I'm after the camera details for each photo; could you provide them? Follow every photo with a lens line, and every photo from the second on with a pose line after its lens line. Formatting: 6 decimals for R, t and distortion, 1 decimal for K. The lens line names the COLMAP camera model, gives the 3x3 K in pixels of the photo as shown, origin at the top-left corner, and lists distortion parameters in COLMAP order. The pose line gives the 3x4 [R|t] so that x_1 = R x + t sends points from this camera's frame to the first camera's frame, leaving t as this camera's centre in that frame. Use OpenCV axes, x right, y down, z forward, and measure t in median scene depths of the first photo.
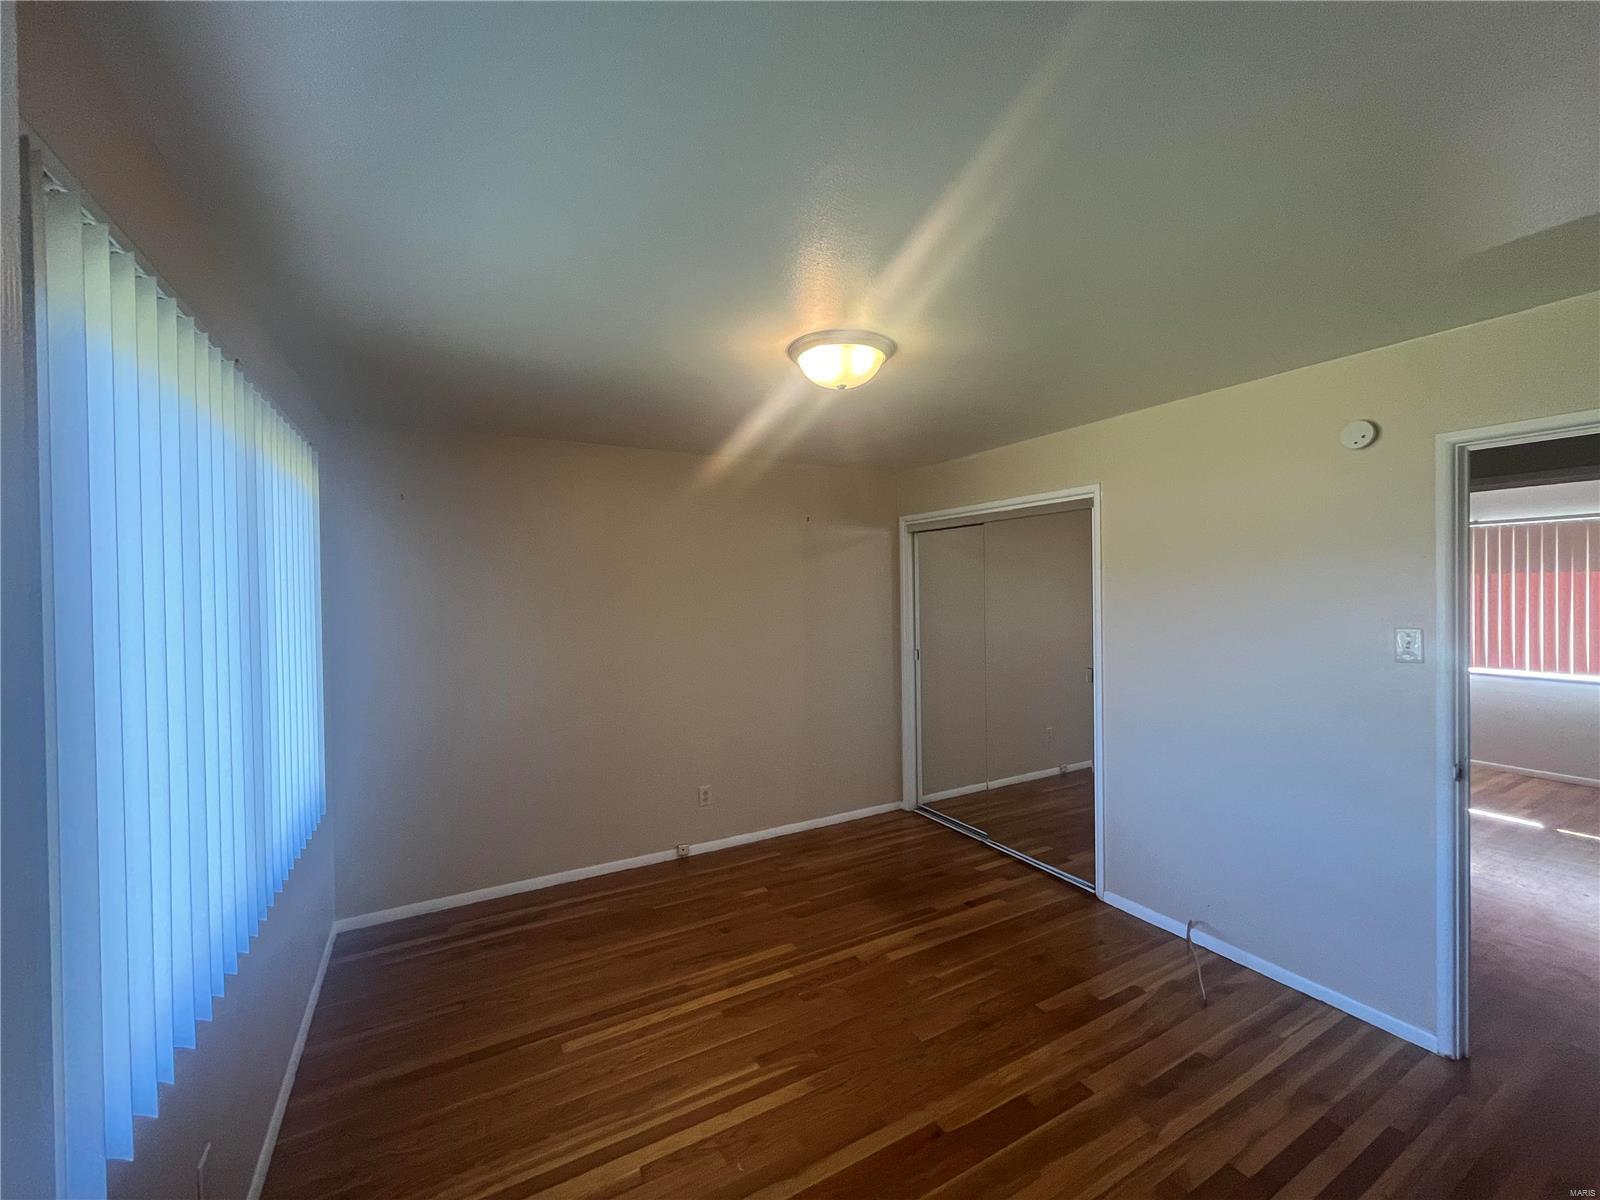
lens RADIAL K [[652.2, 0, 800.0], [0, 652.2, 600.0], [0, 0, 1]] dist [-0.001495, -0.000007]
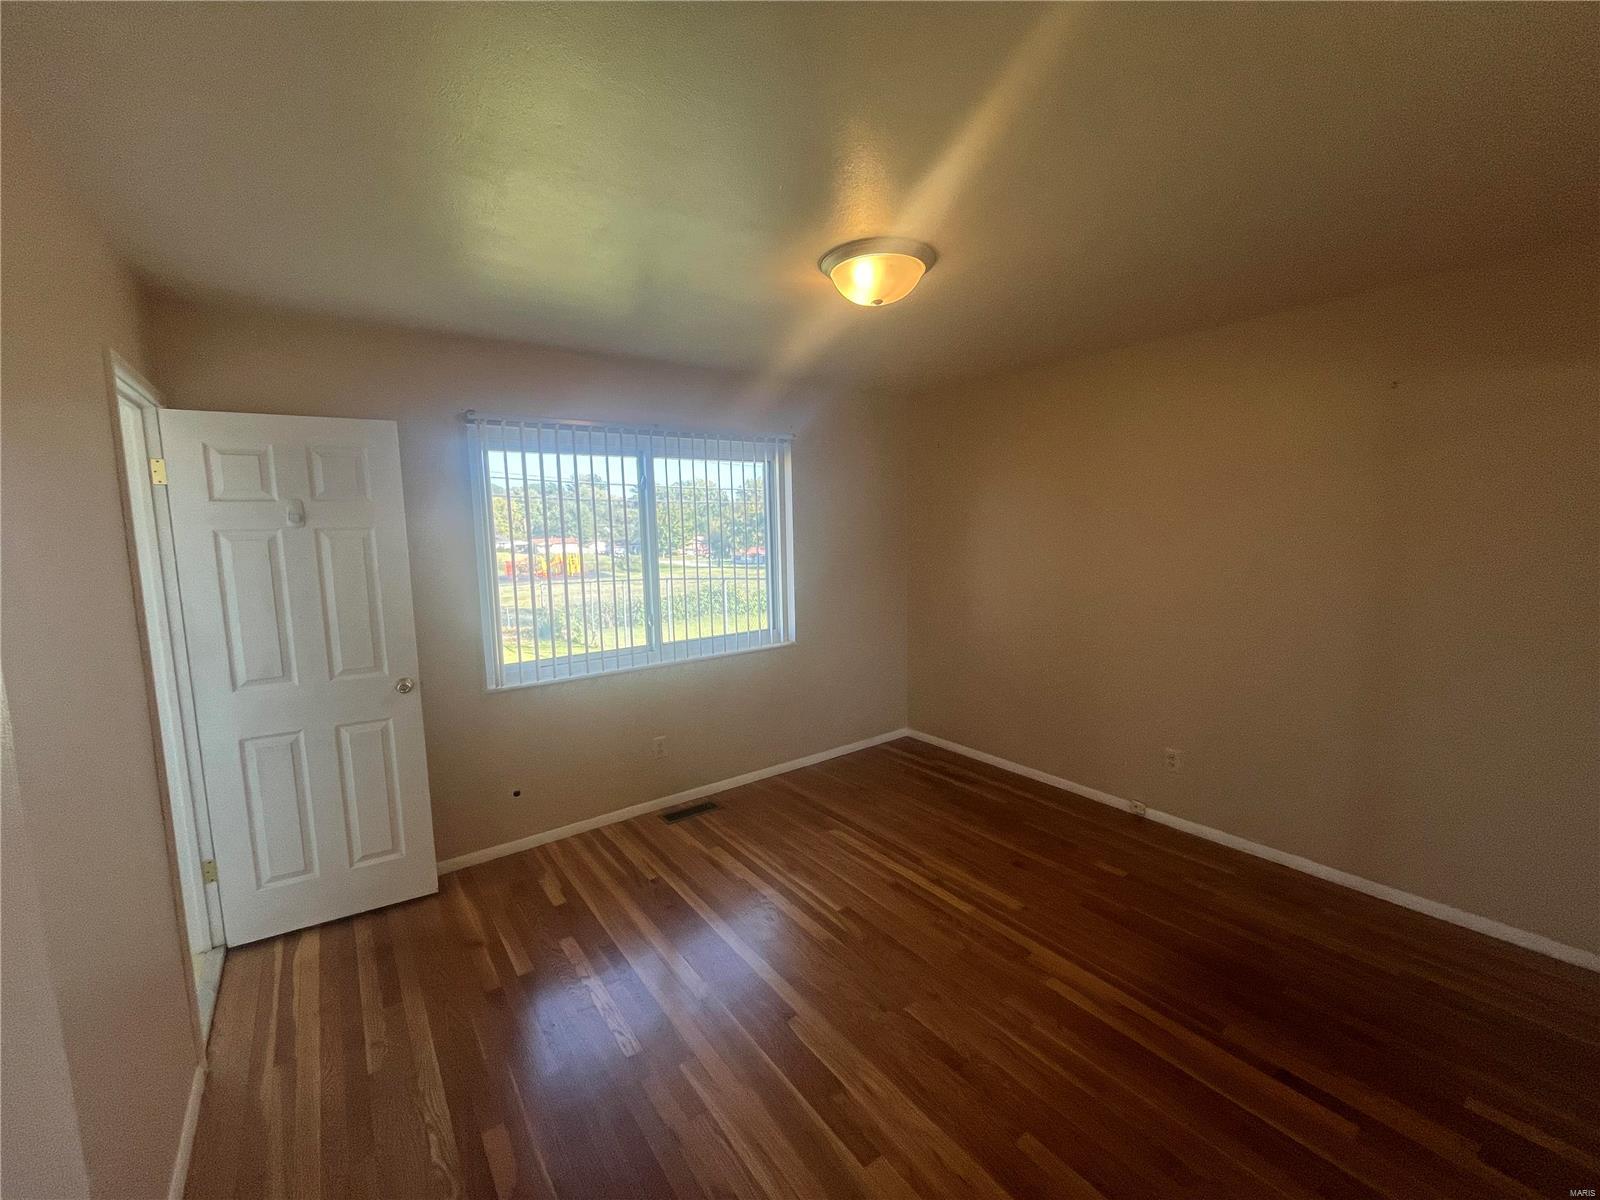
lens RADIAL K [[652.2, 0, 800.0], [0, 652.2, 600.0], [0, 0, 1]] dist [-0.001495, -0.000007]
pose [[0.128559, 0.129189, -0.983251, 0.762164], [0.003931, 0.991404, 0.130775, -0.014270], [0.991694, -0.020678, 0.126946, 0.568766]]
